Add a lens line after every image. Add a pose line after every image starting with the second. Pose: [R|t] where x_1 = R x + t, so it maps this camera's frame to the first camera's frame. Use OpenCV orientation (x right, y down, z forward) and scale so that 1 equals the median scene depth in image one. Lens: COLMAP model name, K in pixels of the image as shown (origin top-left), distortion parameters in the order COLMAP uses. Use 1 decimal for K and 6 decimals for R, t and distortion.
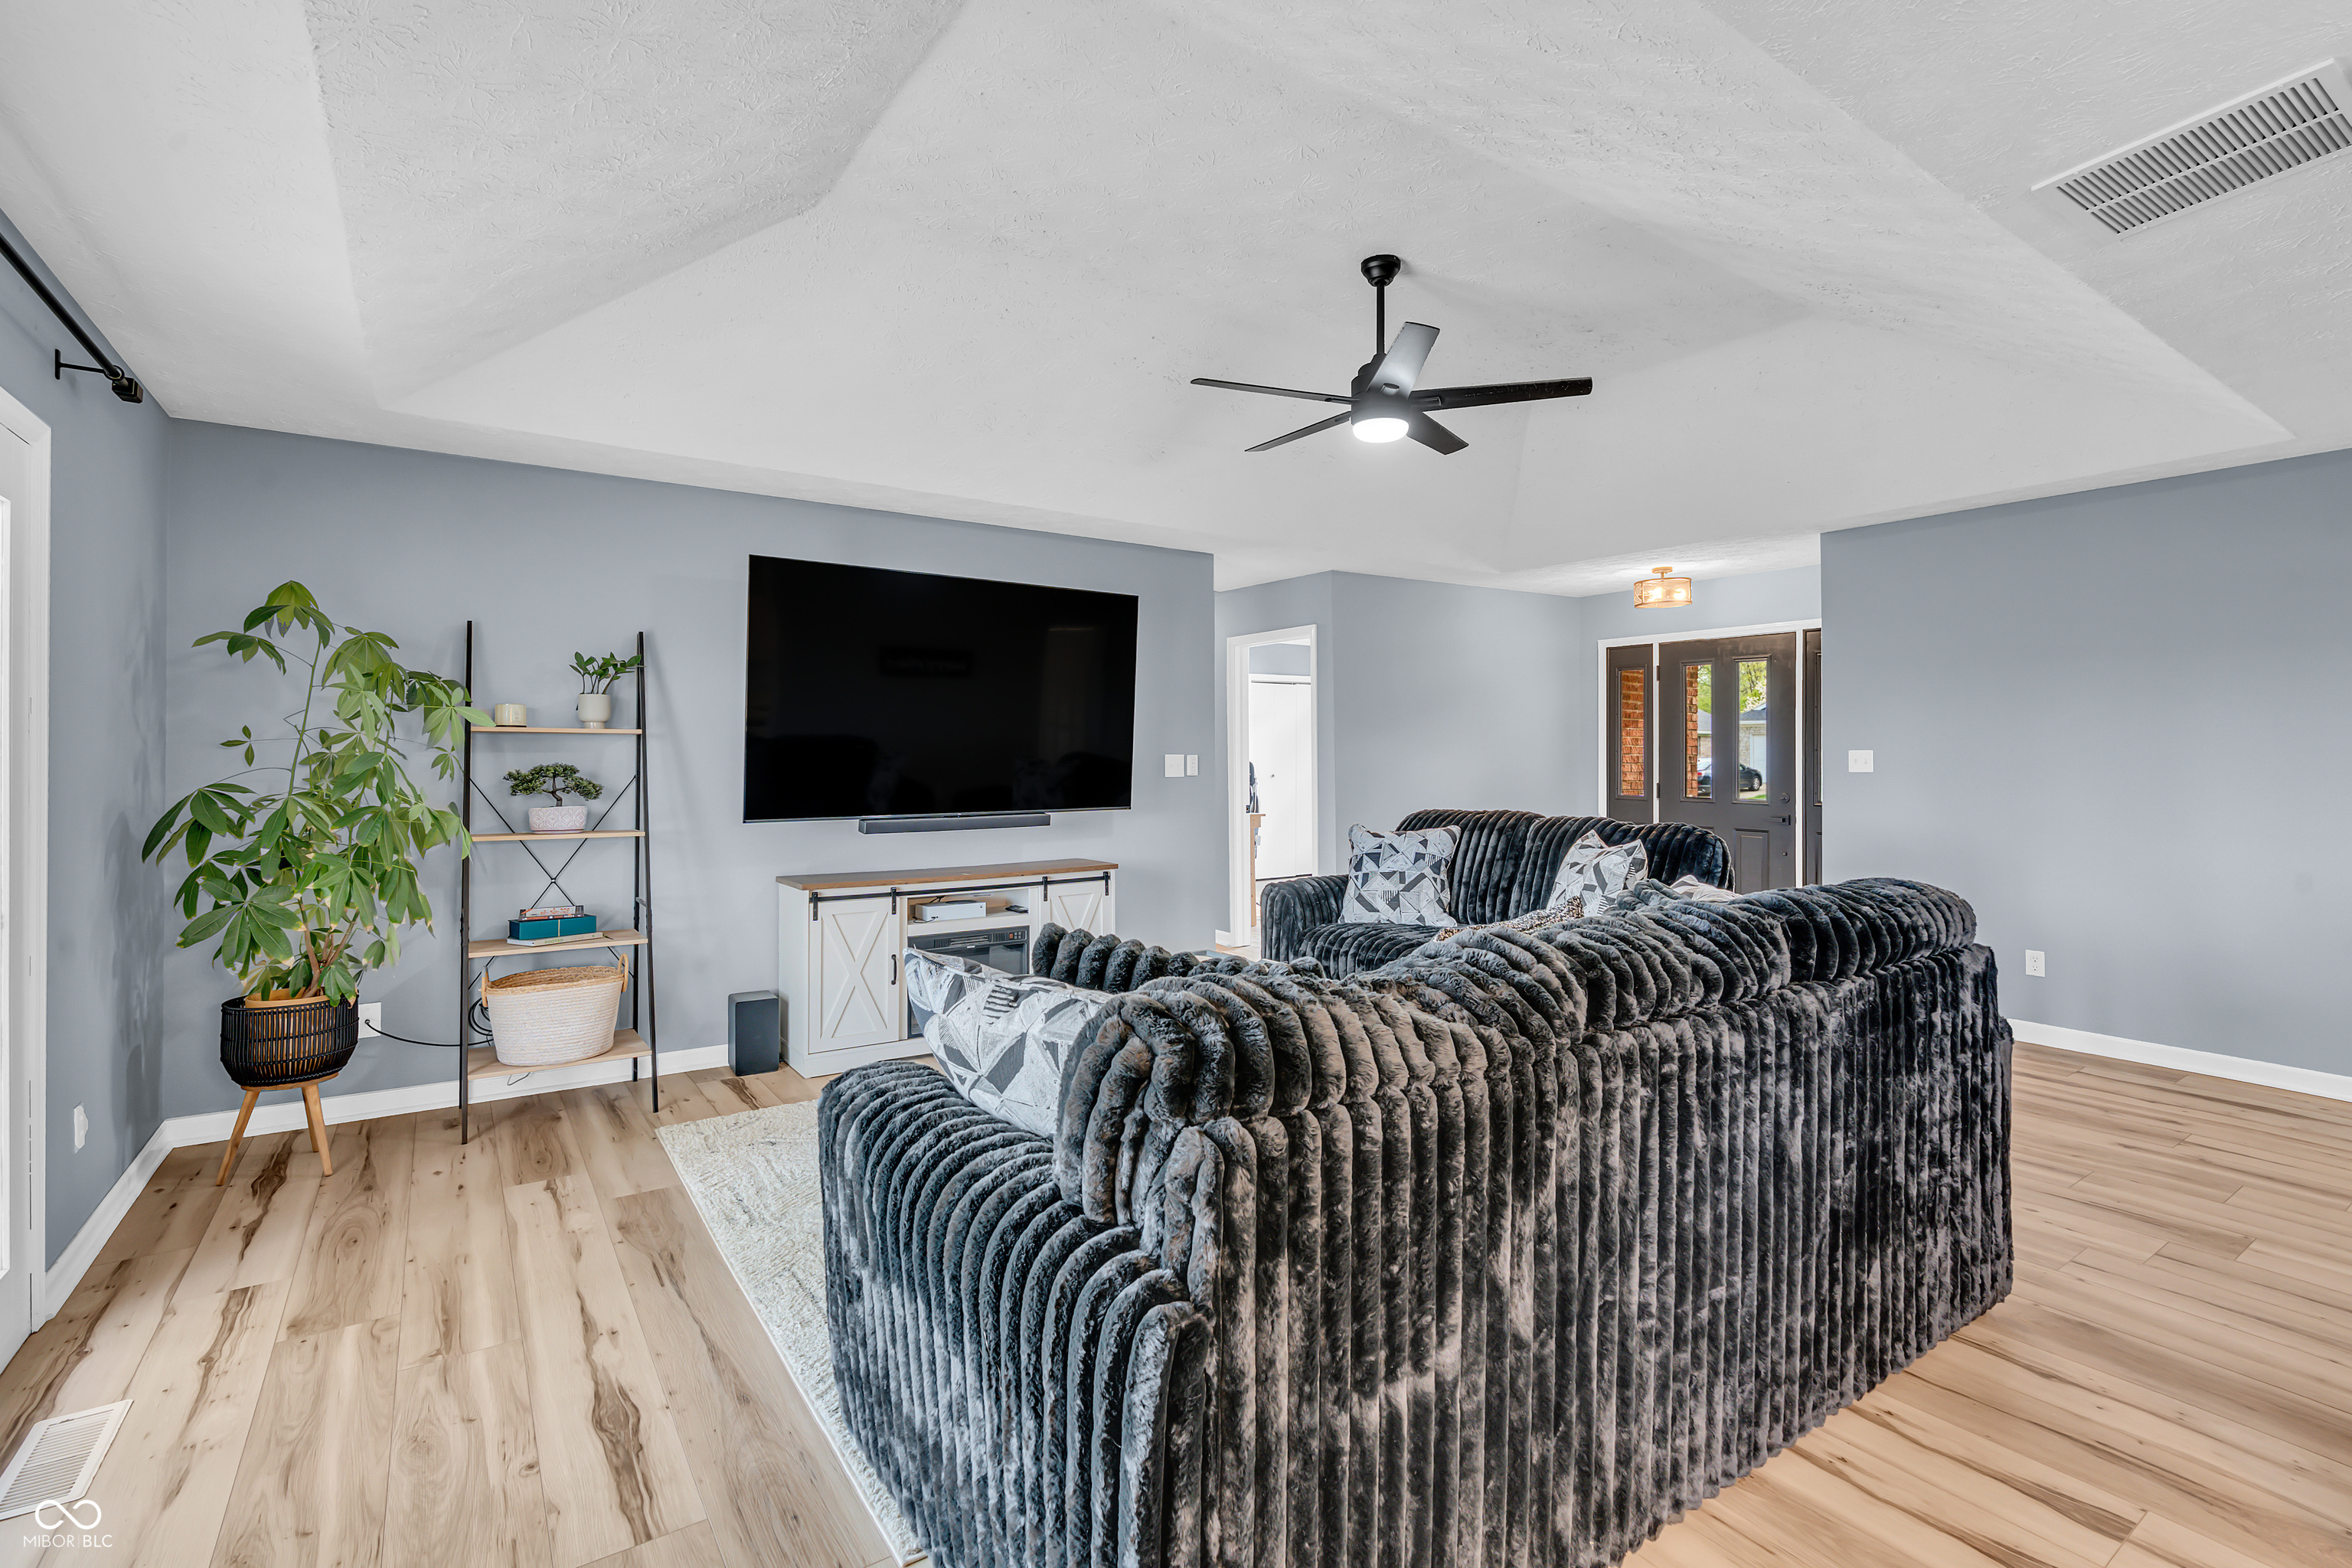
lens RADIAL K [[1073.1, 0, 1162.3], [0, 1073.1, 749.4], [0, 0, 1]] dist [0.000475, 0.000394]
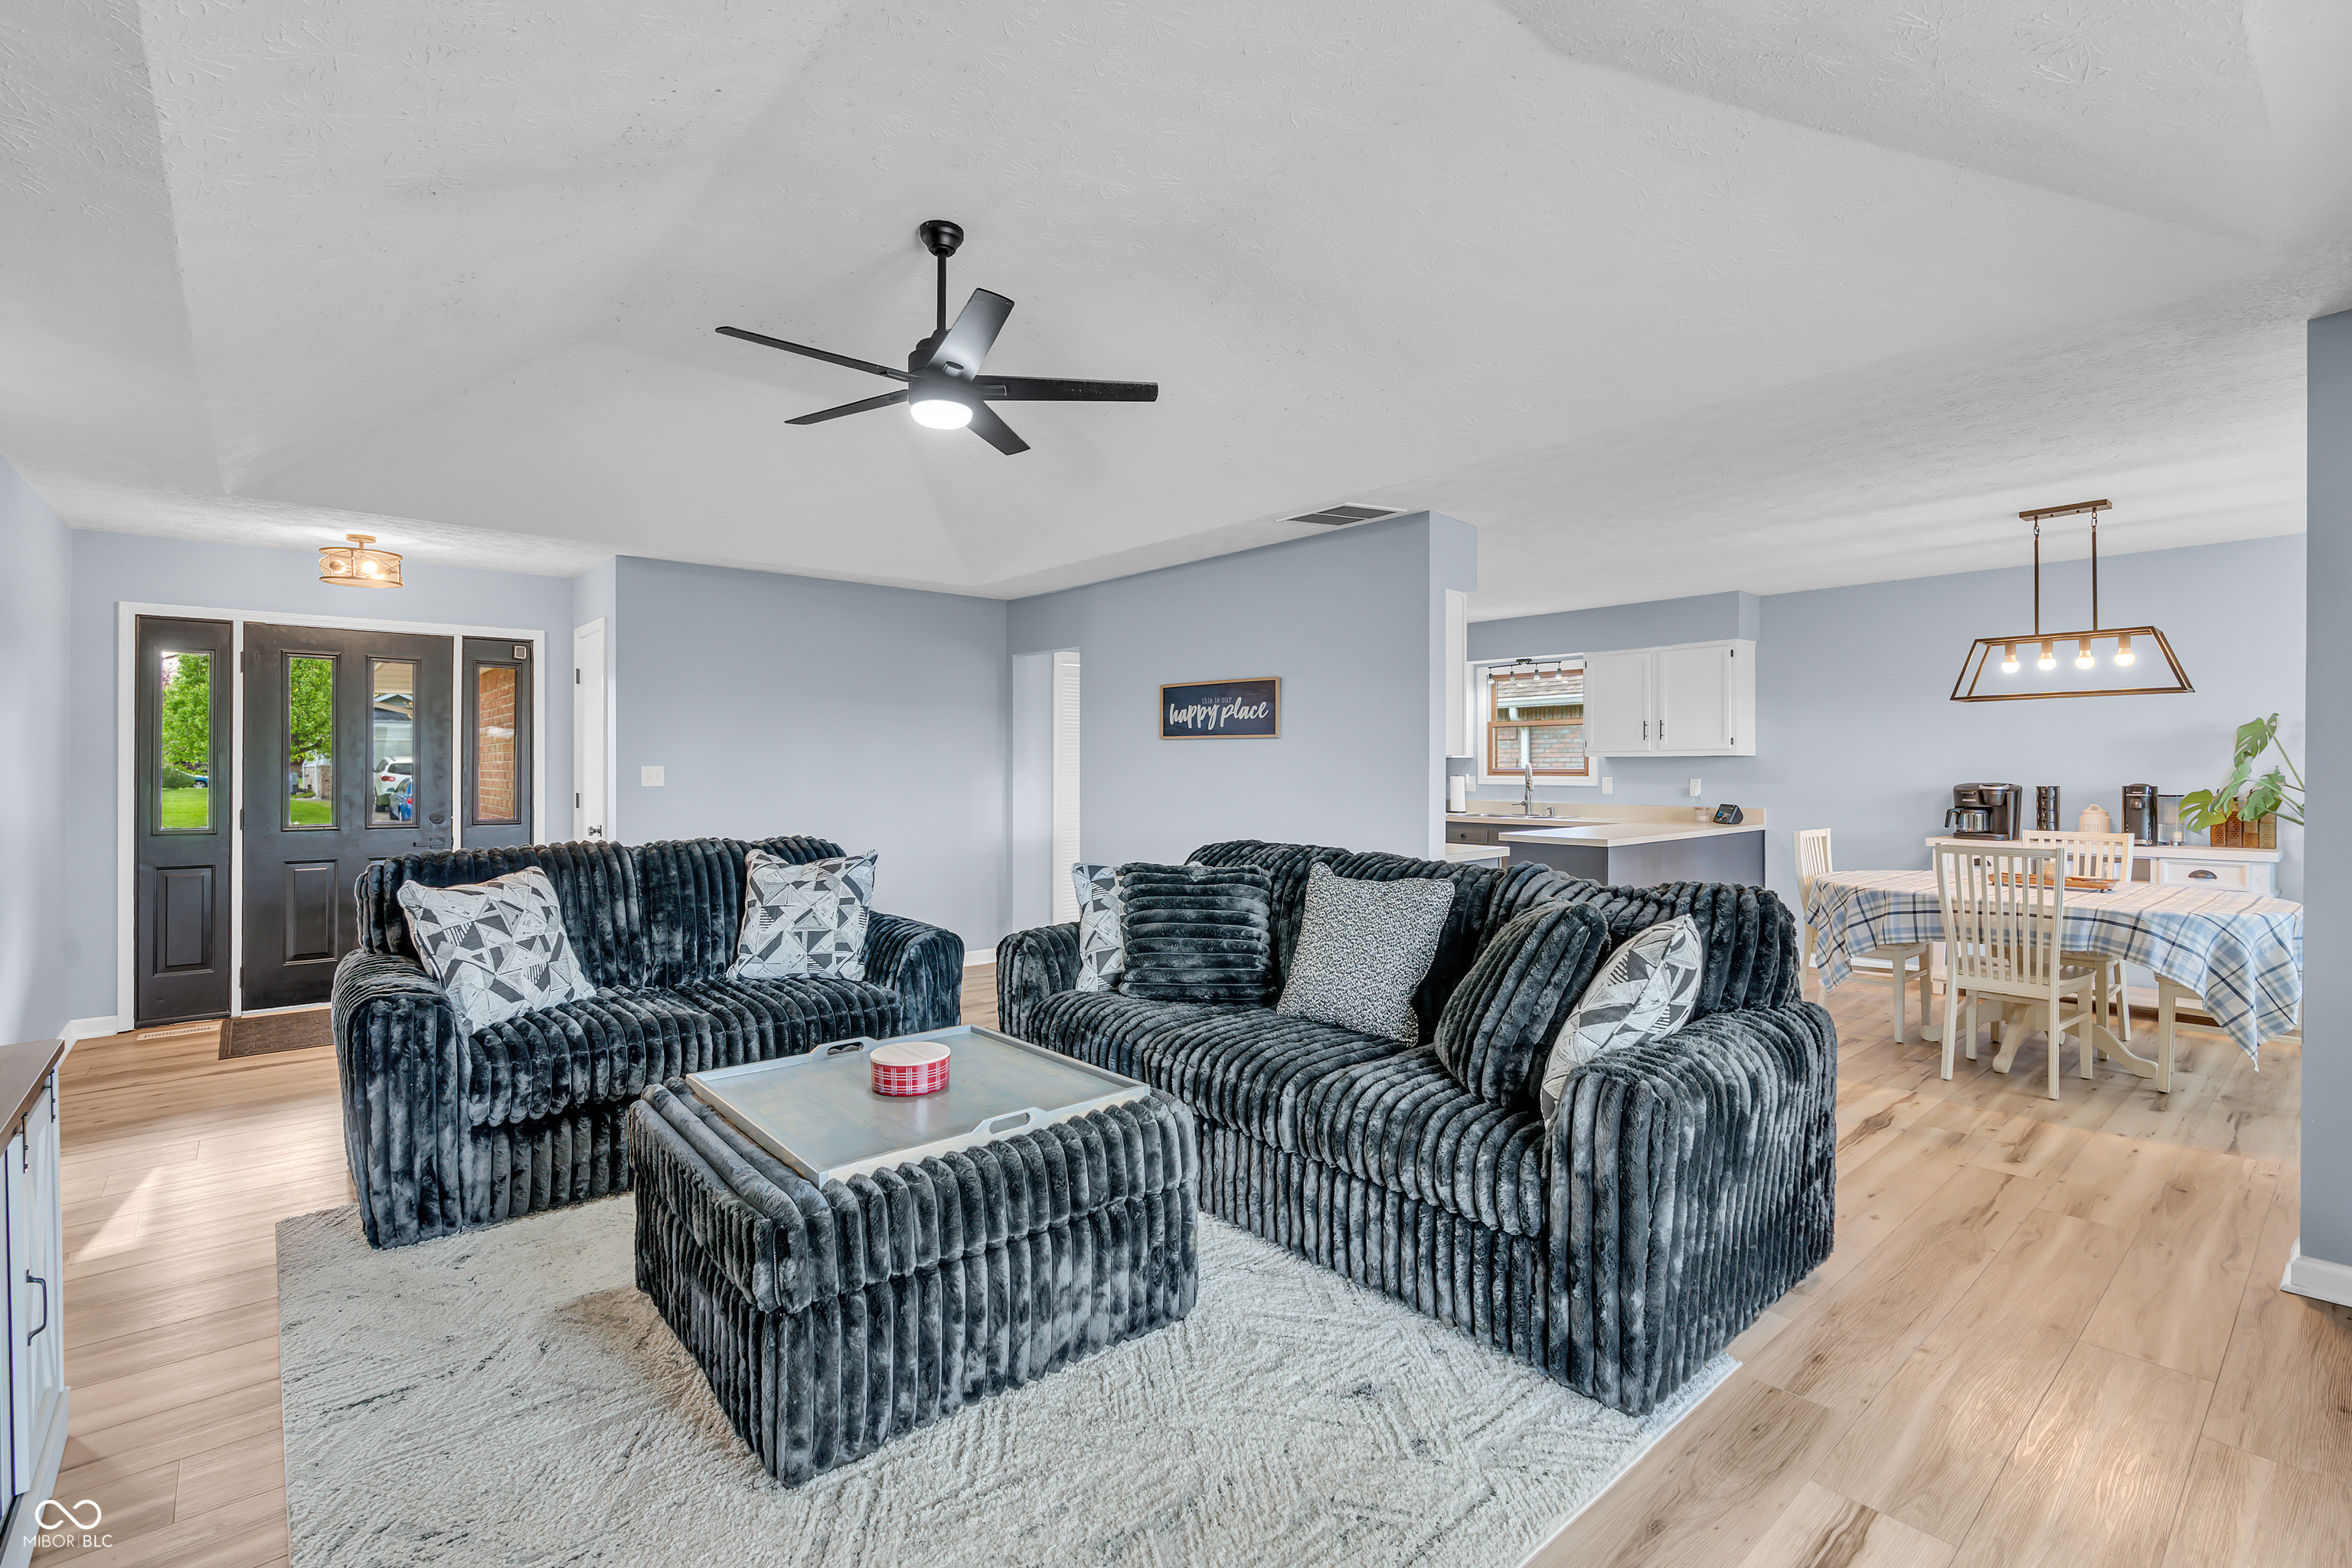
lens RADIAL K [[1063.9, 0, 1168.5], [0, 1063.9, 768.2], [0, 0, 1]] dist [-0.002358, 0.000329]
pose [[-0.101345, -0.001692, 0.994850, -0.536495], [-0.002207, 0.999996, 0.001476, 0.000831], [-0.994849, -0.002046, -0.101349, 0.675886]]
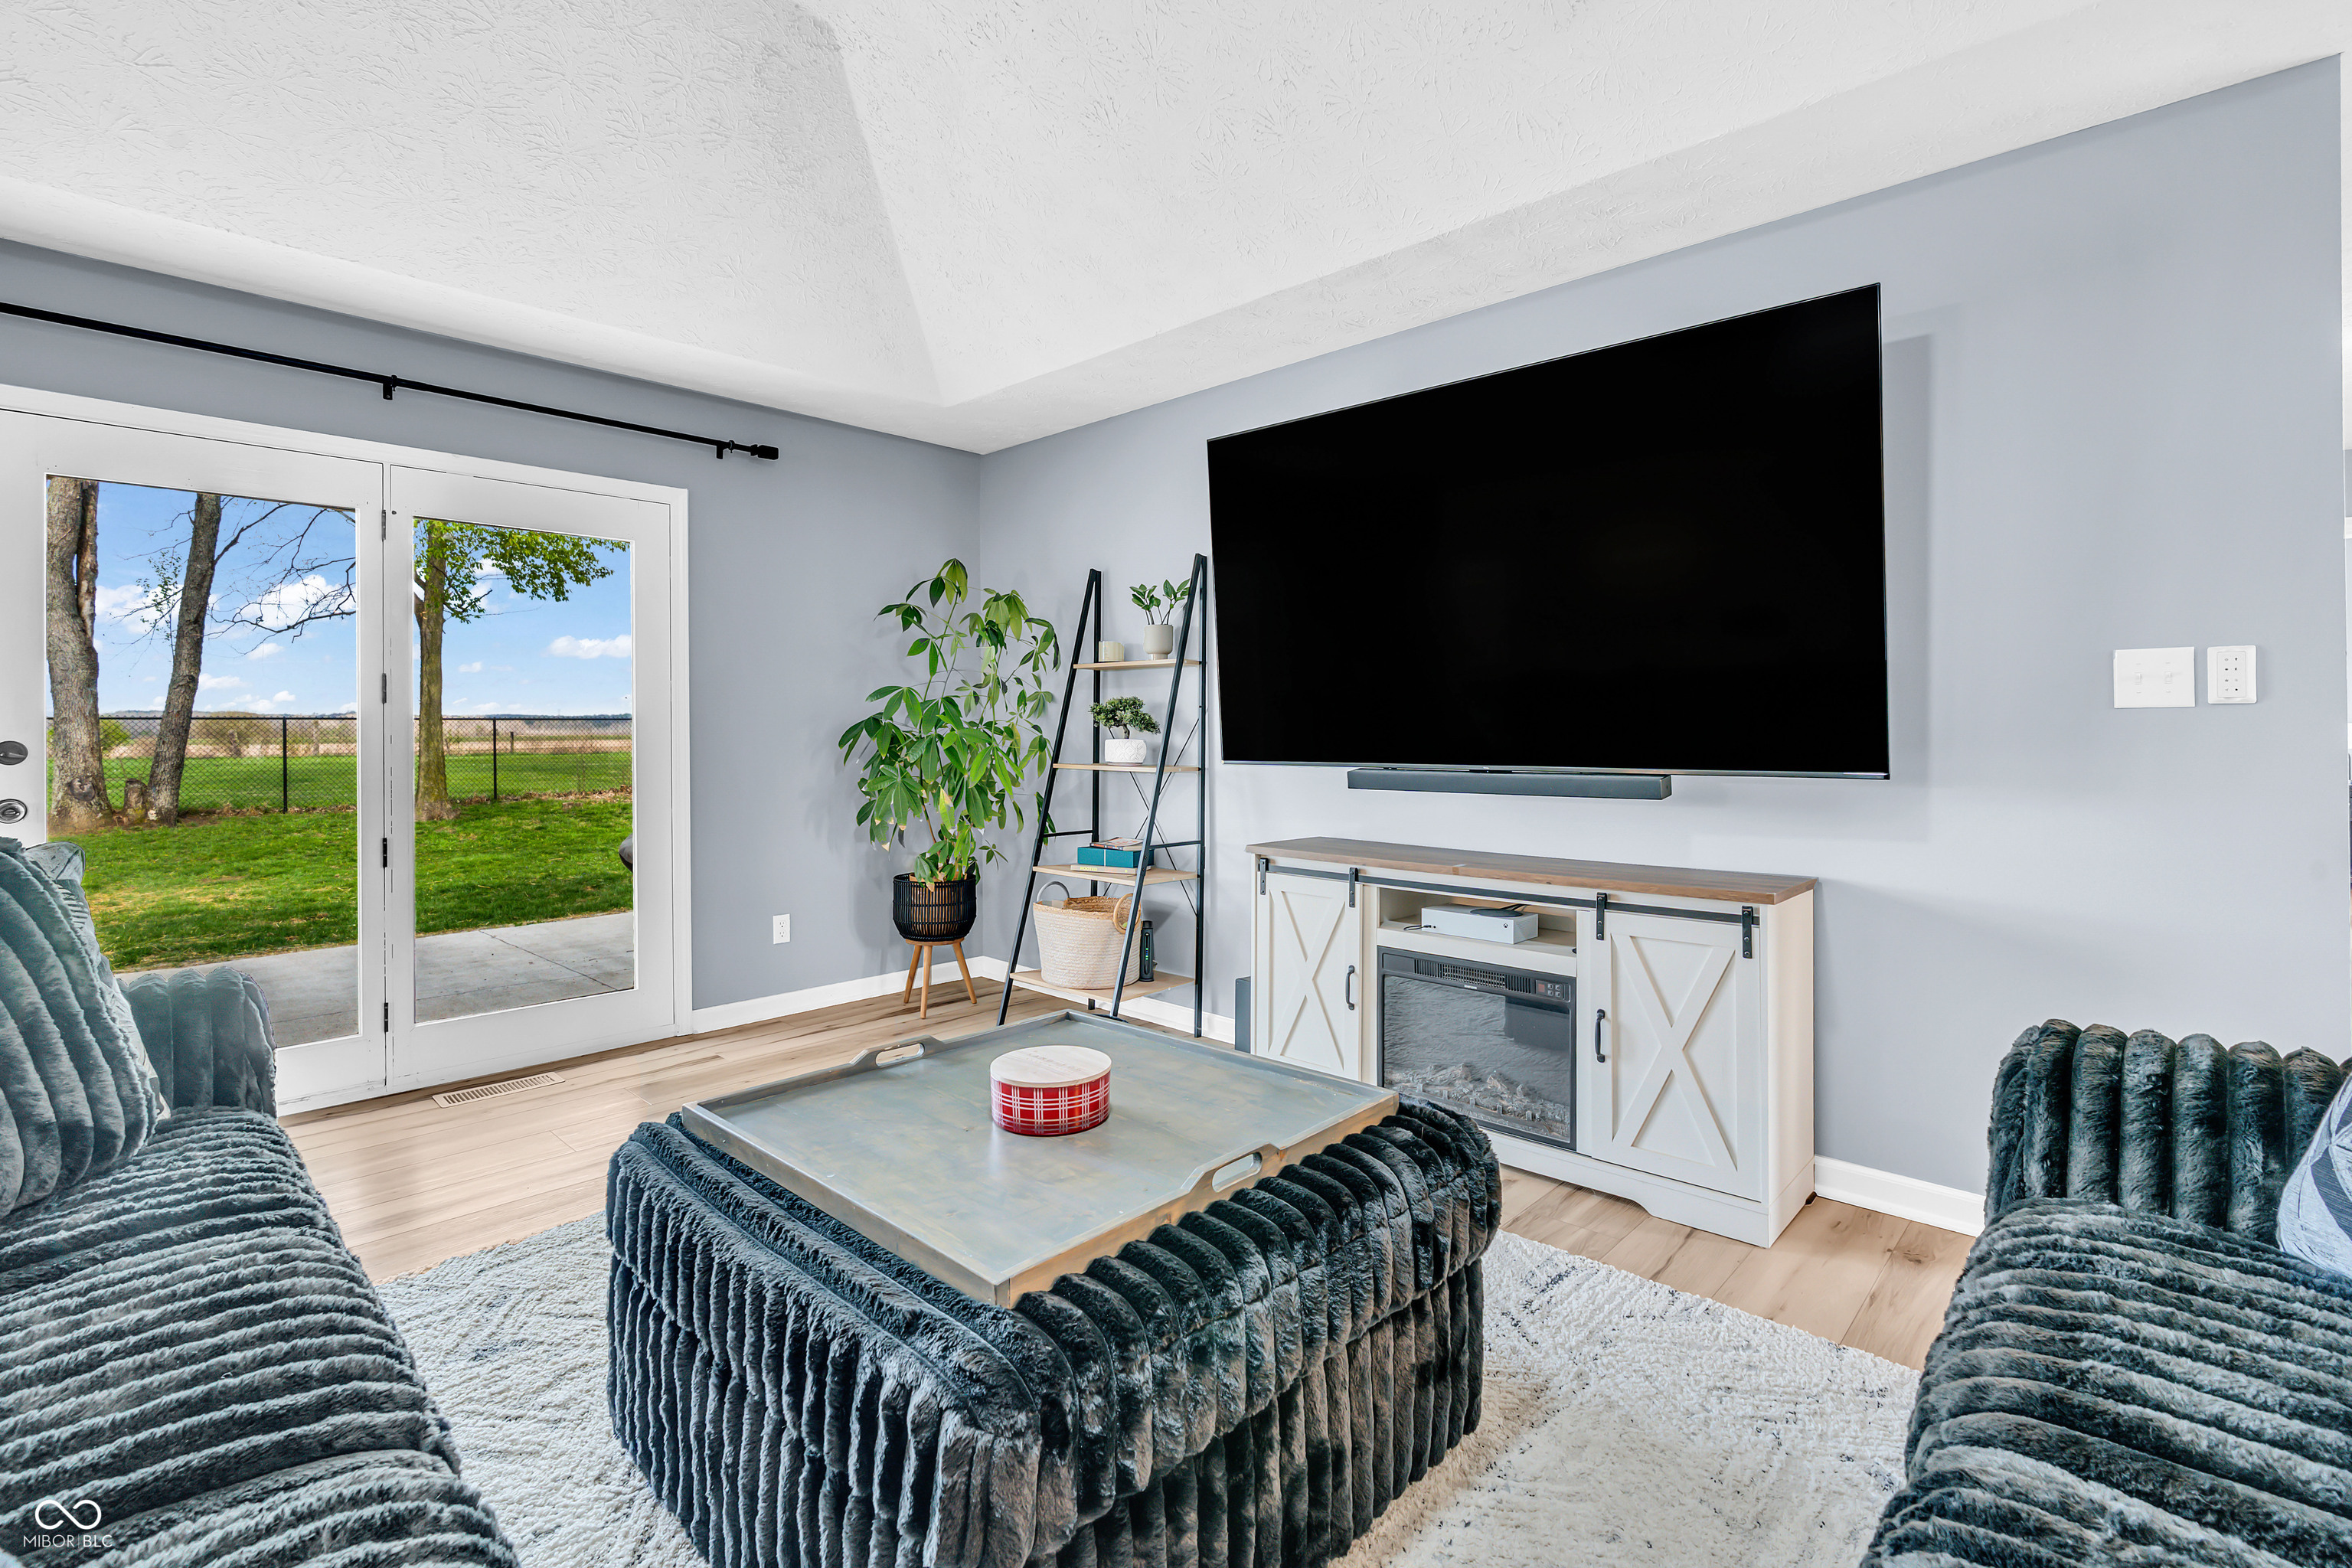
lens RADIAL K [[1065.1, 0, 1168.0], [0, 1065.1, 735.8], [0, 0, 1]] dist [-0.003758, -0.000396]
pose [[0.195313, 0.003990, -0.980733, 0.376274], [0.009065, 0.999942, 0.005874, 0.038265], [0.980699, -0.010037, 0.195266, 0.721388]]
